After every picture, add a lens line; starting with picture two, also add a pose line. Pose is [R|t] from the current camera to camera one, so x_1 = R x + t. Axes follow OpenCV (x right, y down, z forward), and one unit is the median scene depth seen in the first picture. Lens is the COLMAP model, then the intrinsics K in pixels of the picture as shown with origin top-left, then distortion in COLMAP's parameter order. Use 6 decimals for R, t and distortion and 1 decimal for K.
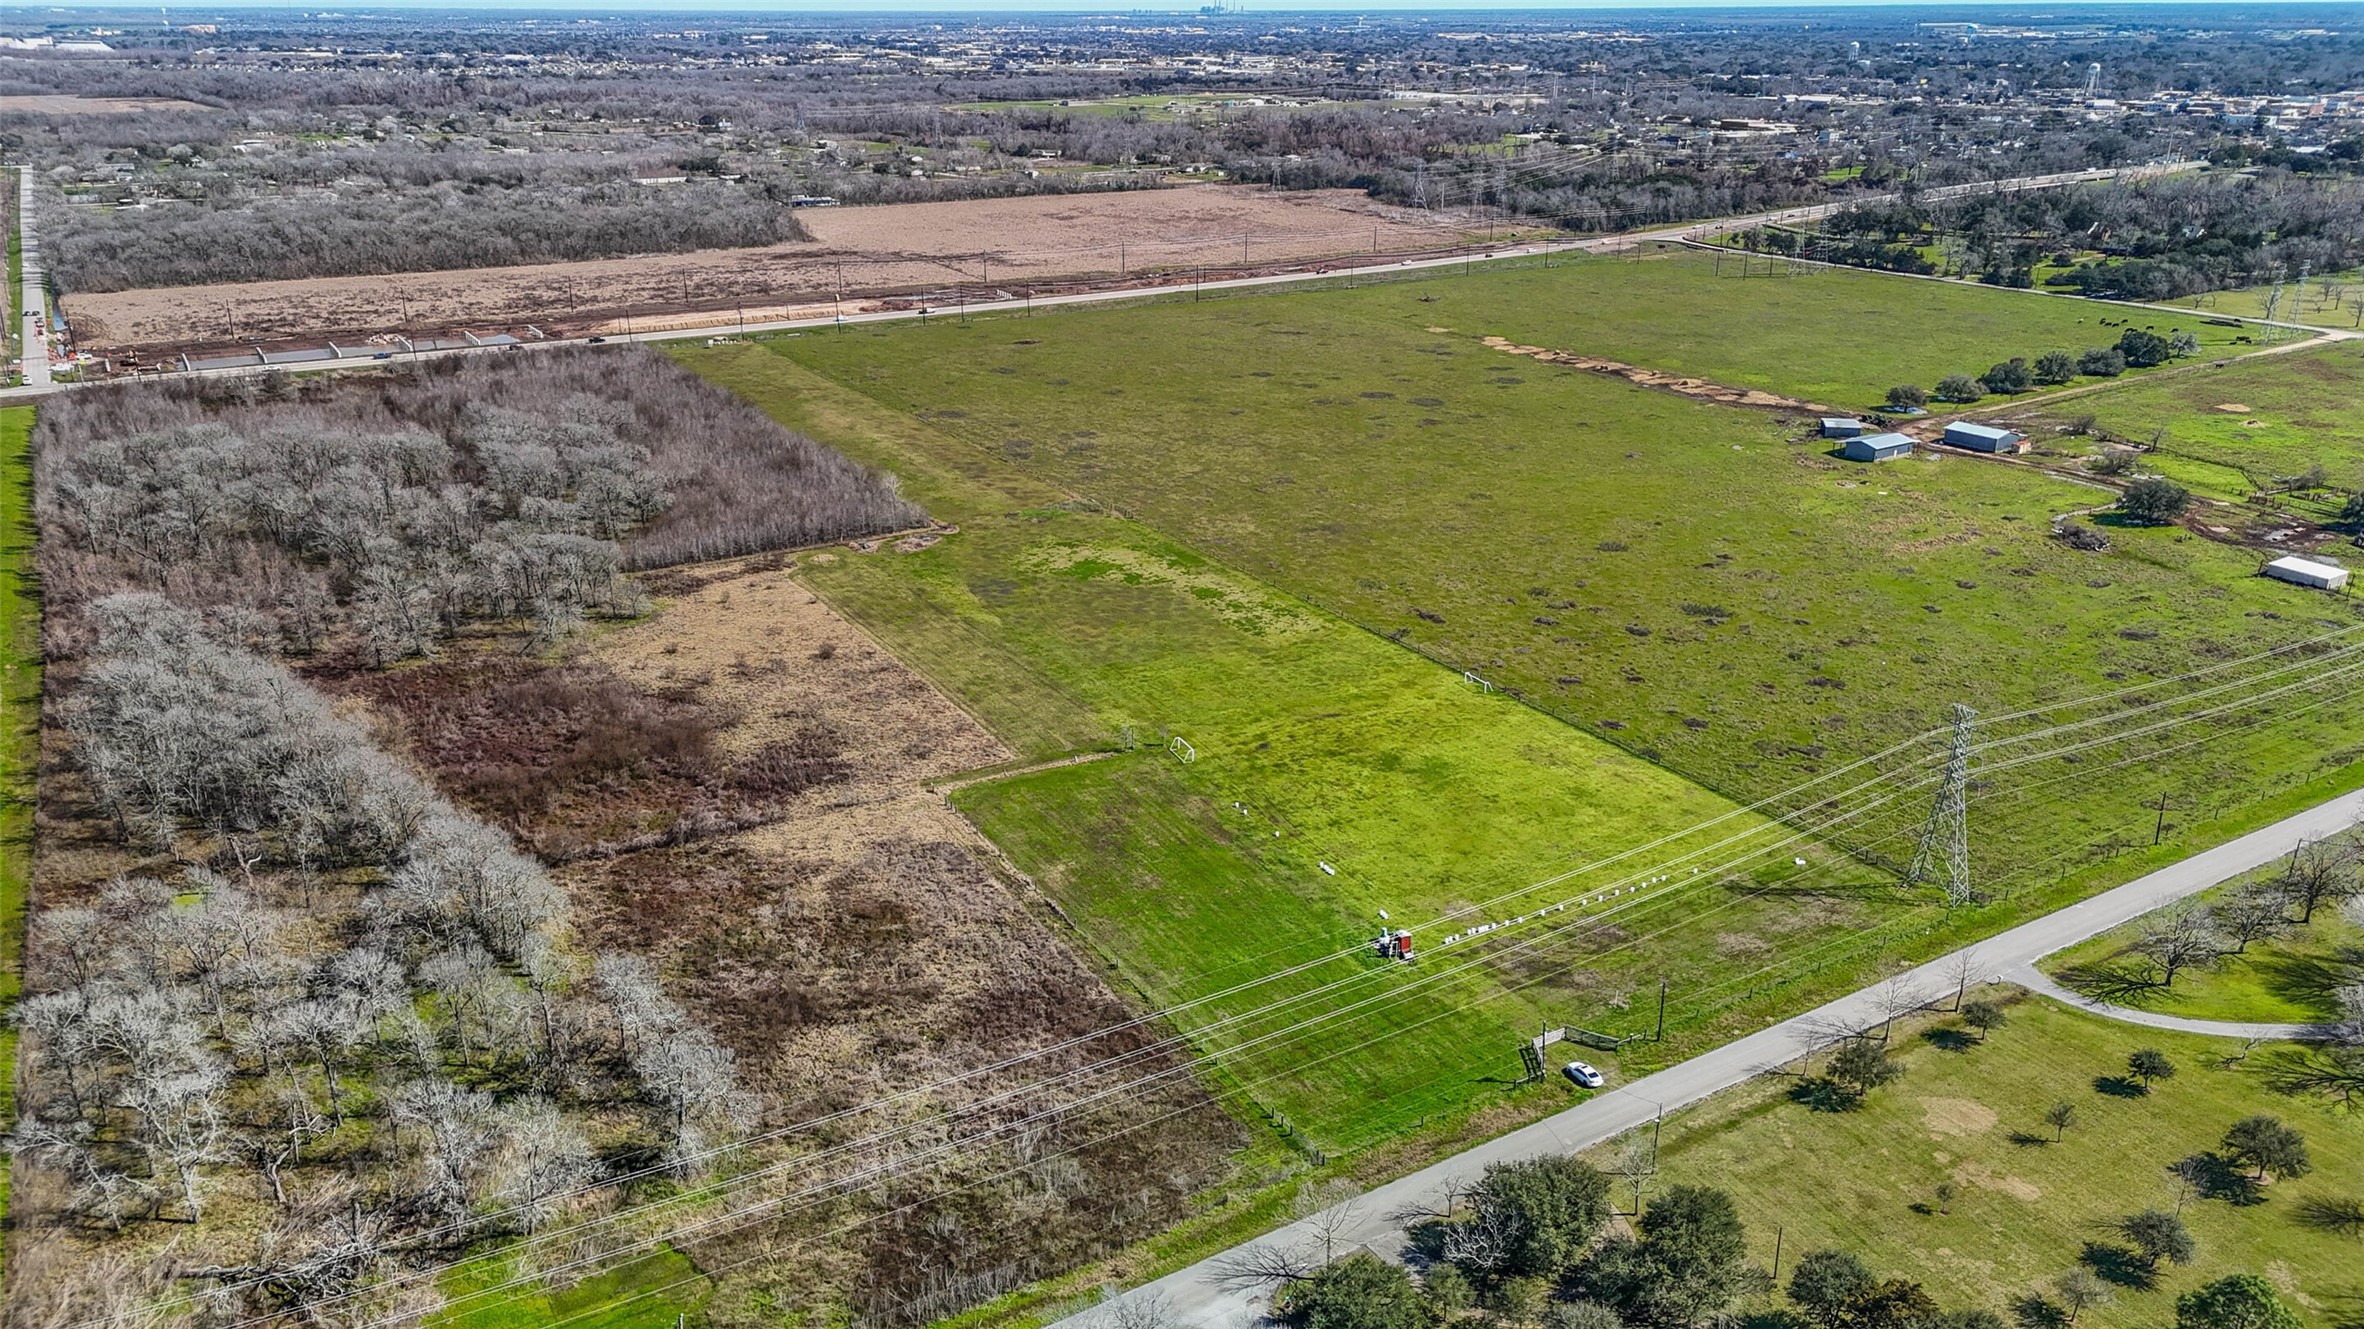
lens RADIAL K [[1757.4, 0, 1176.8], [0, 1757.4, 674.5], [0, 0, 1]] dist [0.085406, -0.079844]
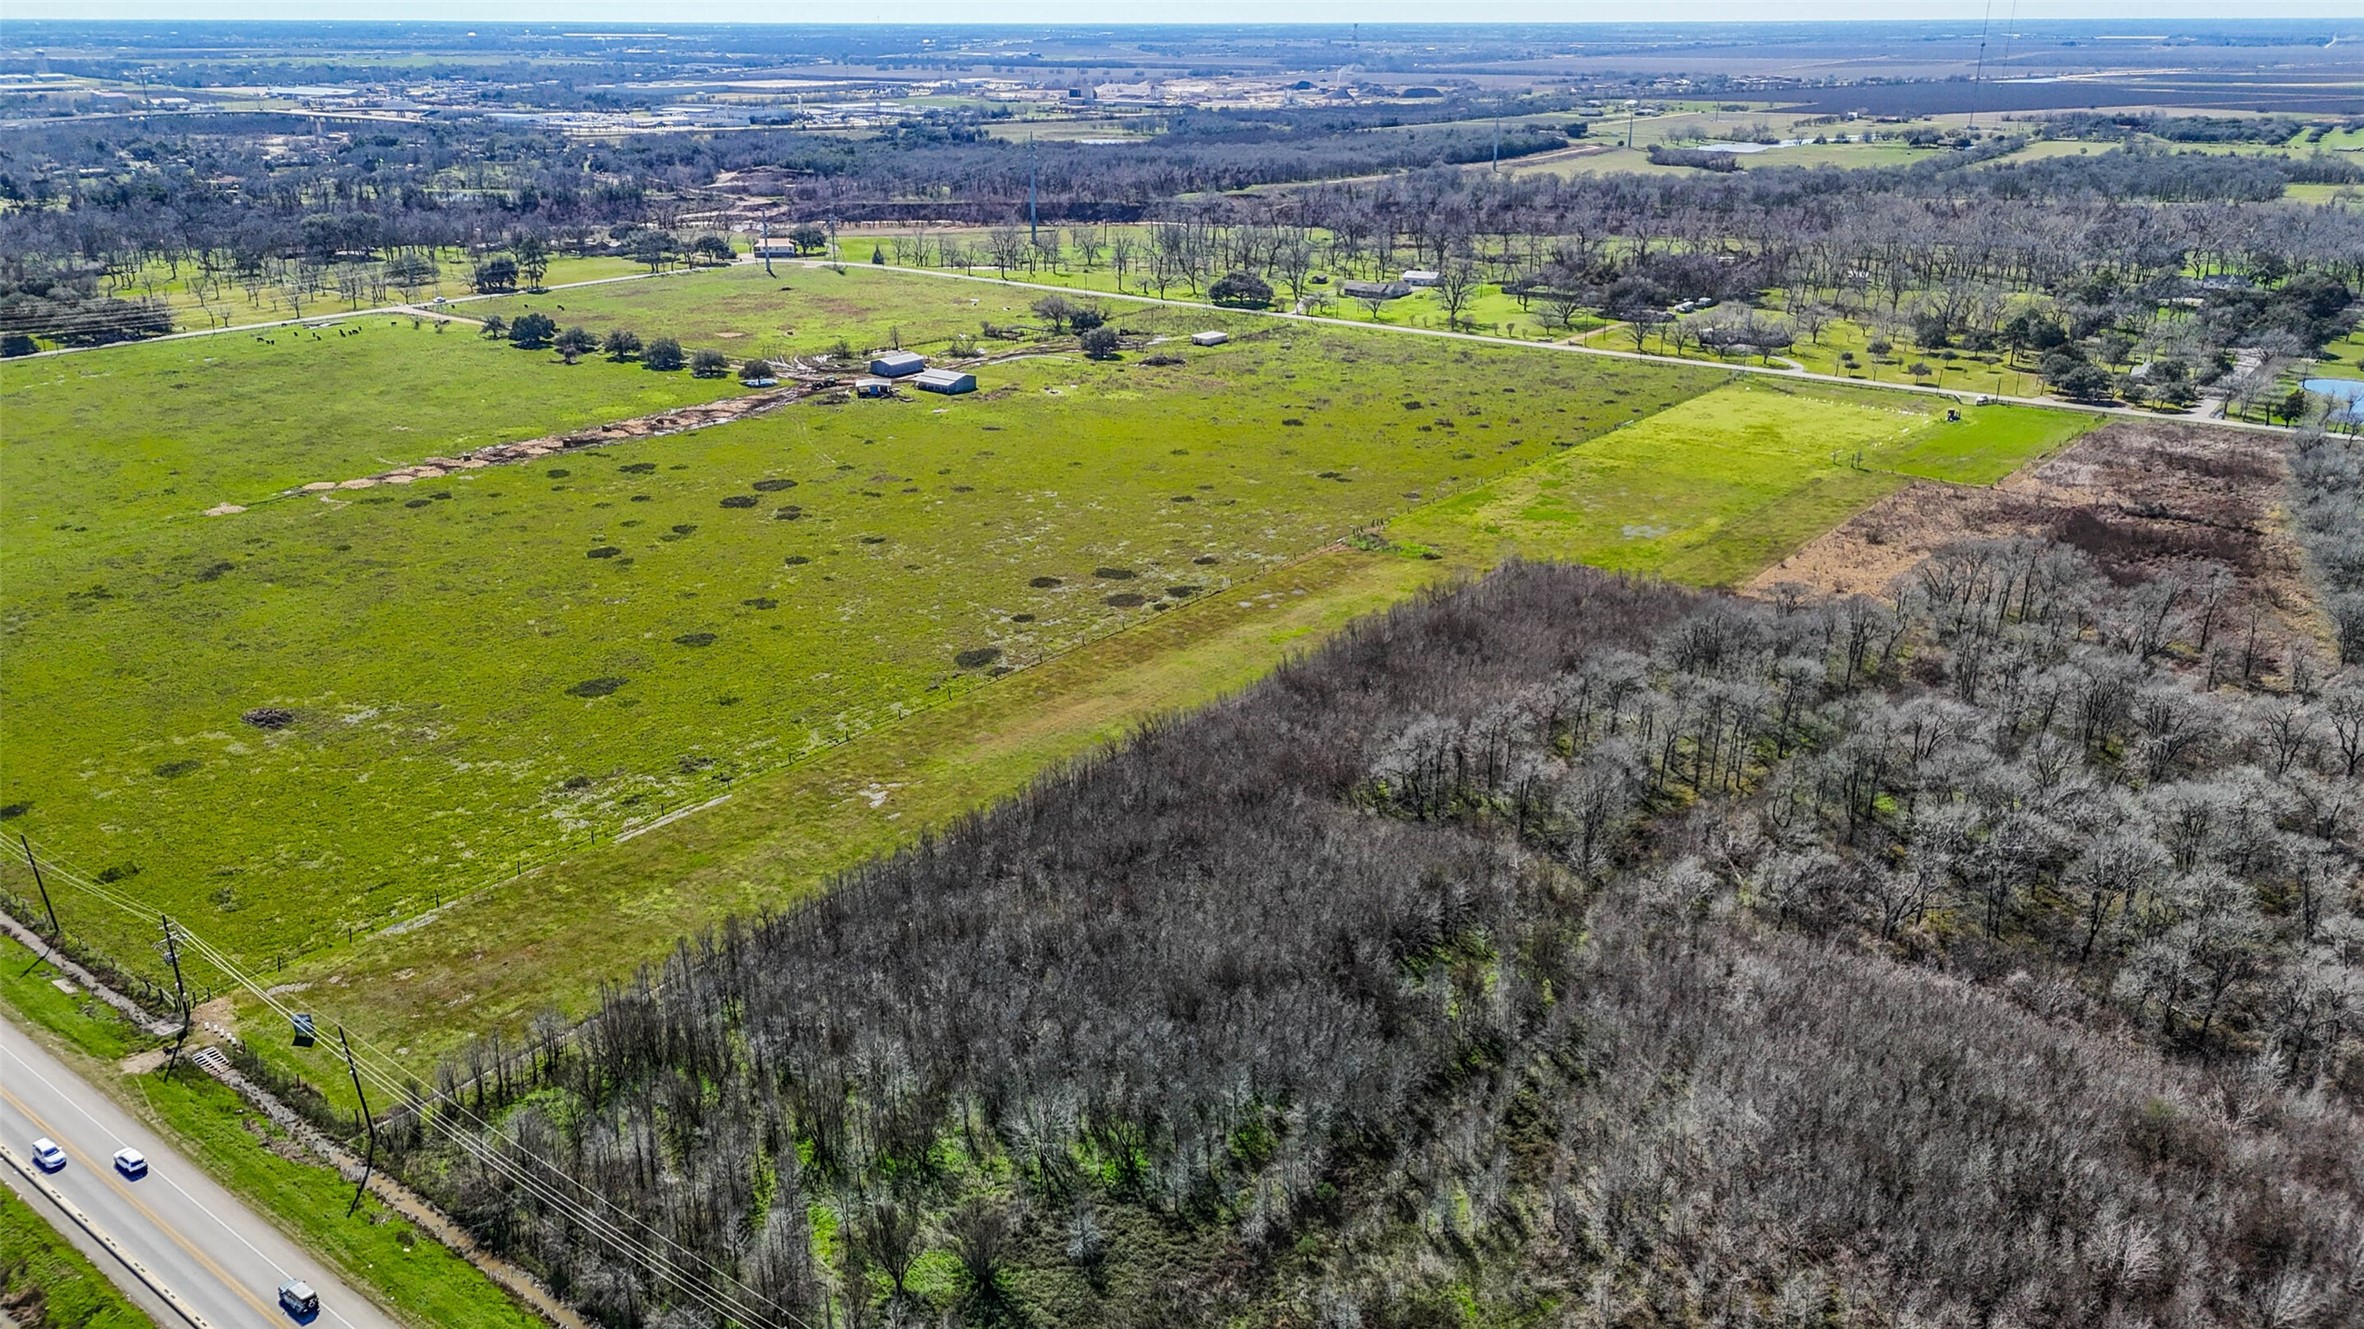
lens RADIAL K [[1757.4, 0, 1149.0], [0, 1757.4, 677.3], [0, 0, 1]] dist [0.085406, -0.079844]
pose [[-0.359384, -0.317343, 0.877574, -1.084190], [0.333713, 0.834513, 0.438433, -0.612911], [-0.871481, 0.450424, -0.194009, 1.665680]]
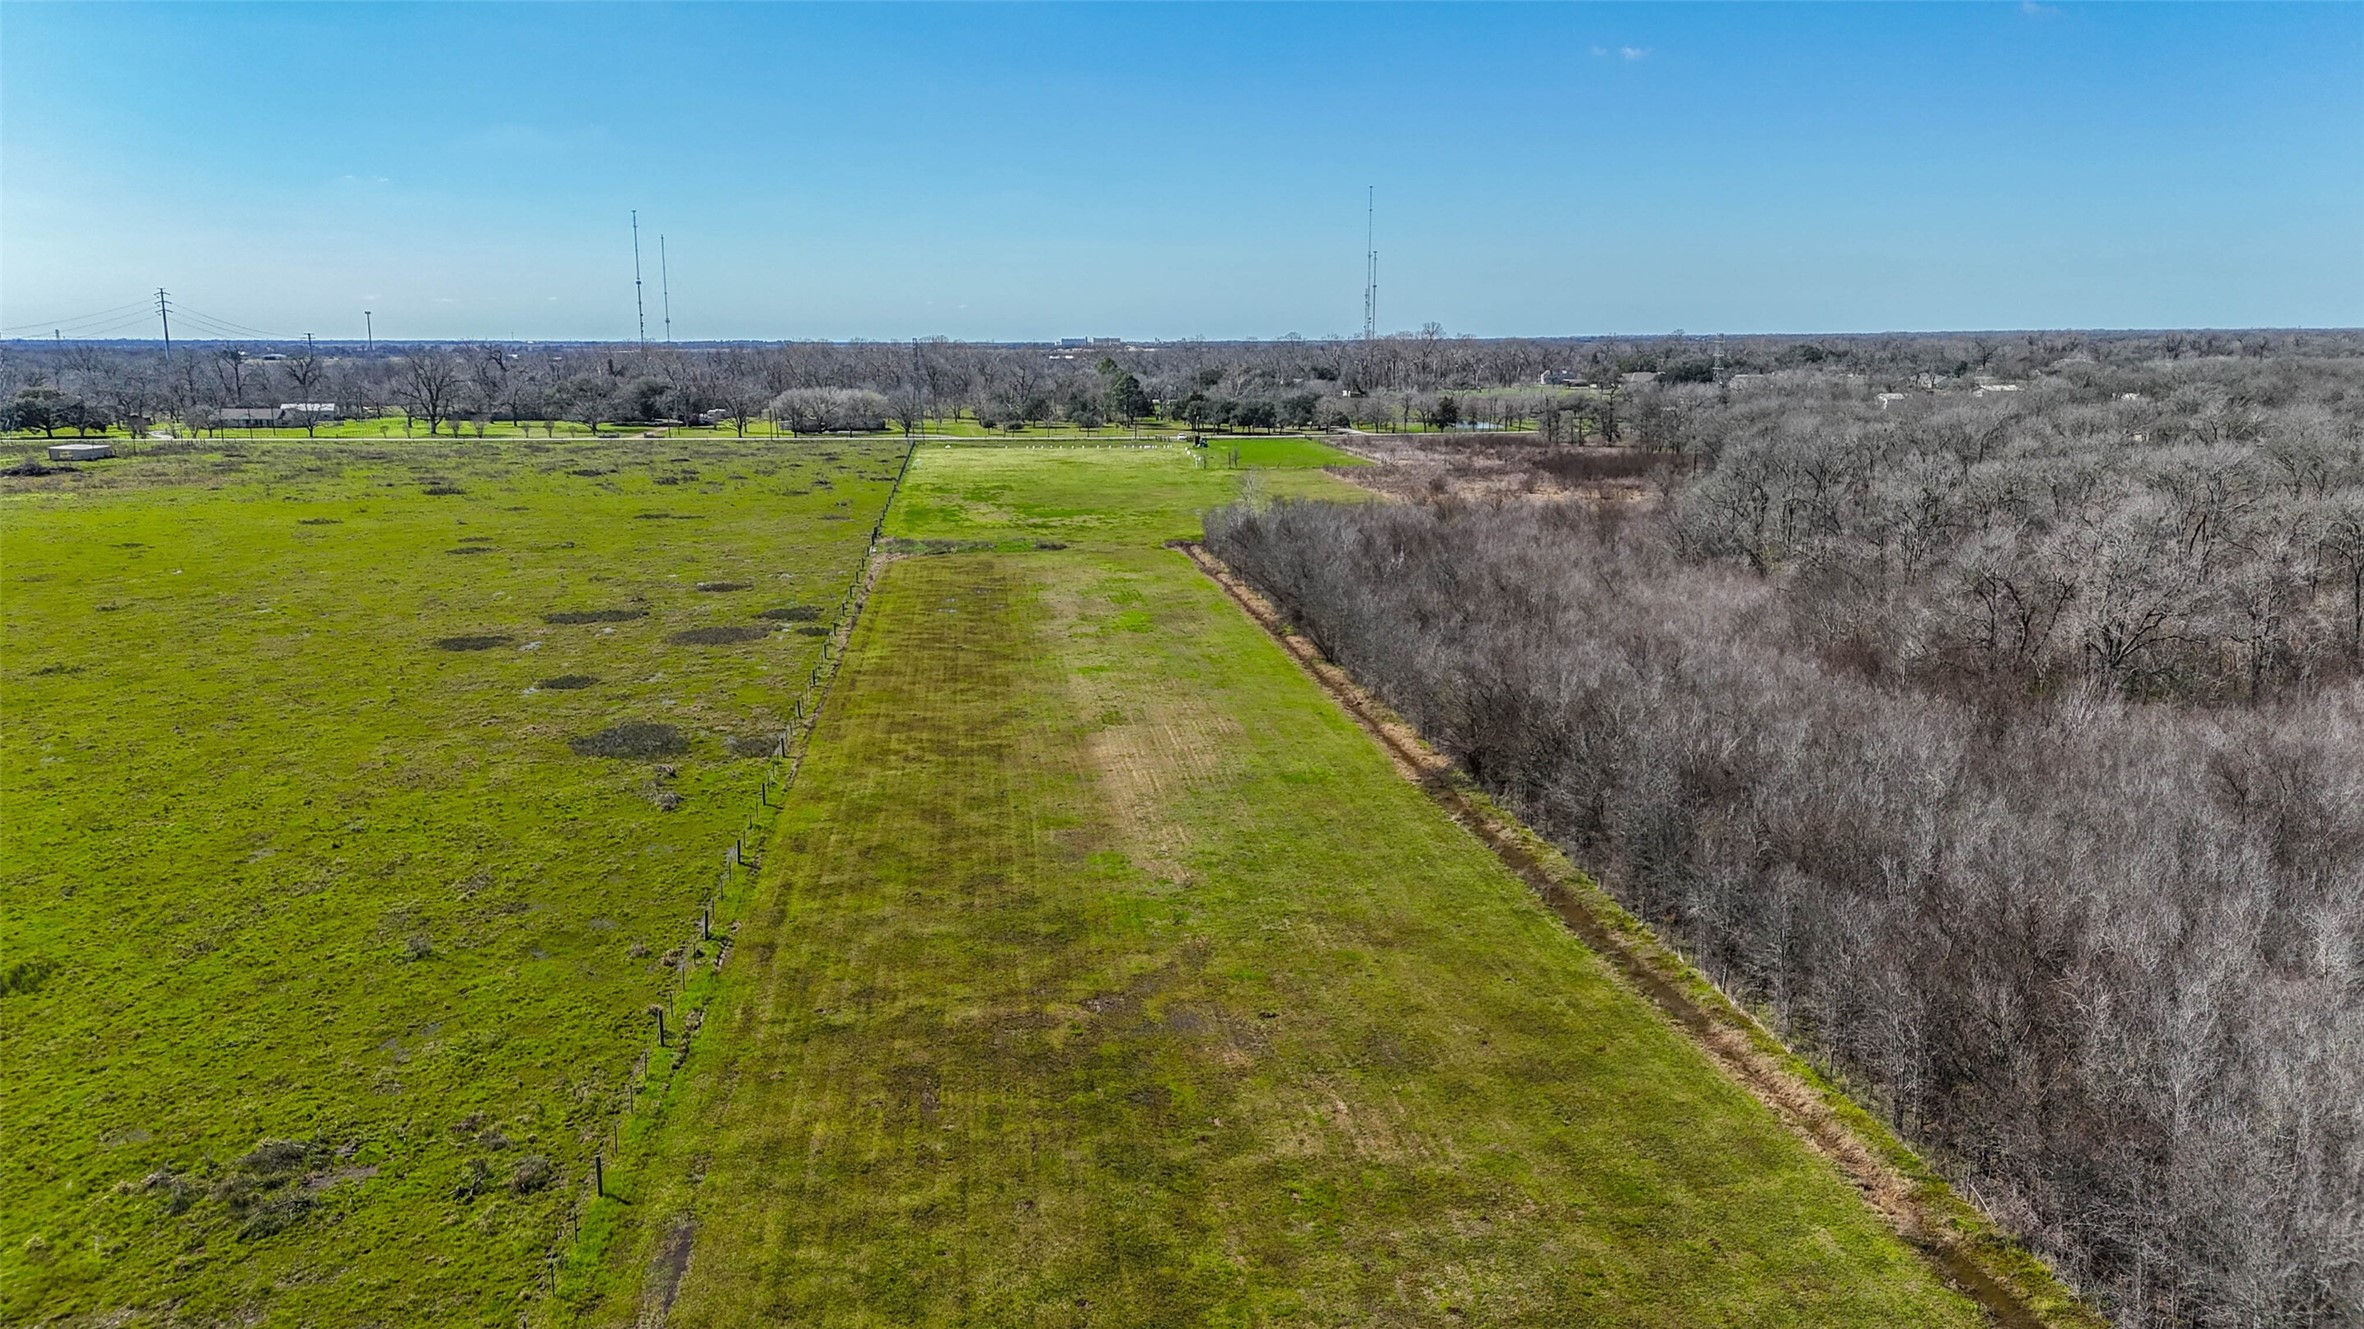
lens RADIAL K [[1757.4, 0, 1184.8], [0, 1757.4, 647.8], [0, 0, 1]] dist [0.085406, -0.079844]
pose [[-0.917573, -0.057940, 0.393324, -0.435129], [0.150023, 0.865723, 0.477511, -0.397385], [-0.368176, 0.497159, -0.785671, 1.783539]]
